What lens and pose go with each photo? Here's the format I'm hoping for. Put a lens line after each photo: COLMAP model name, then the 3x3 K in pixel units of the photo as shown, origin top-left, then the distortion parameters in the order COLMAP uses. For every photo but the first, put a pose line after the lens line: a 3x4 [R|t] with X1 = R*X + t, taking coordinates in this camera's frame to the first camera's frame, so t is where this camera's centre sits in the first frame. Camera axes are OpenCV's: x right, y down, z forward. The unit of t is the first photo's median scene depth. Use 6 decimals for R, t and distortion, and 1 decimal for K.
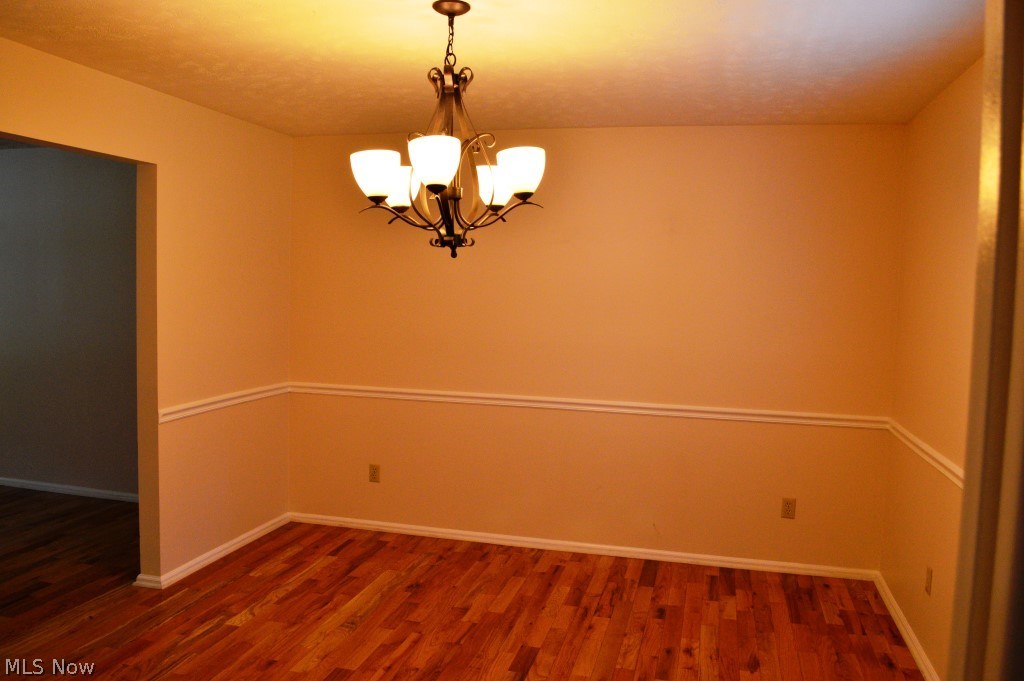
lens RADIAL K [[818.3, 0, 510.0], [0, 818.3, 340.0], [0, 0, 1]] dist [-0.083780, 0.016313]
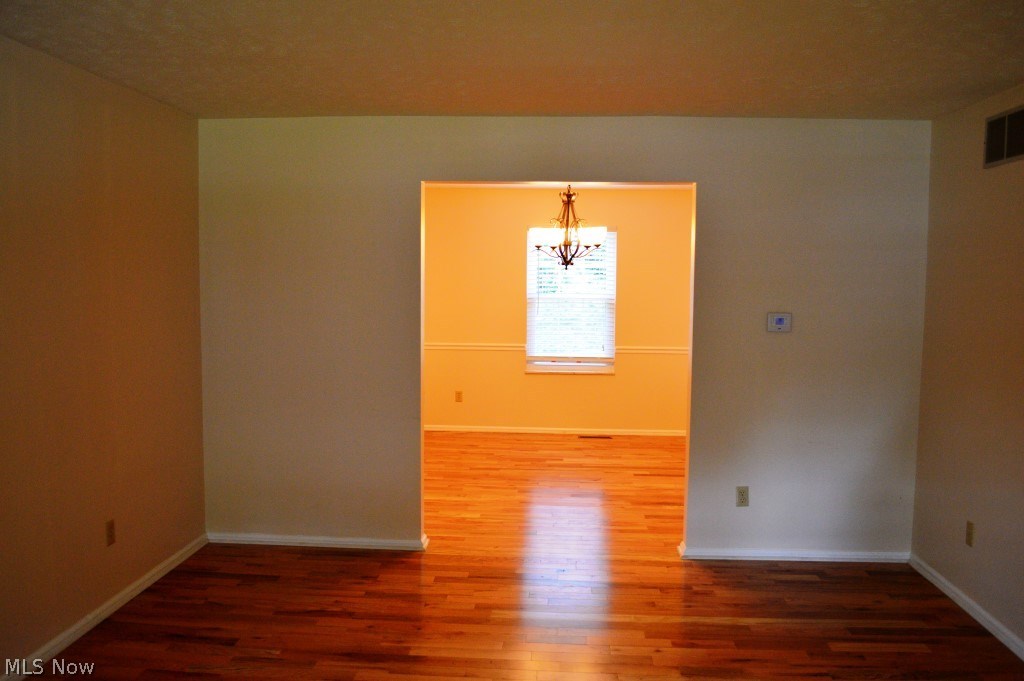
lens RADIAL K [[818.3, 0, 511.4], [0, 818.3, 340.0], [0, 0, 1]] dist [-0.083780, 0.016313]
pose [[-0.183357, -0.103475, 0.977585, -1.725775], [0.052413, 0.992001, 0.114832, -0.128032], [-0.981648, 0.072294, -0.176467, 1.146065]]
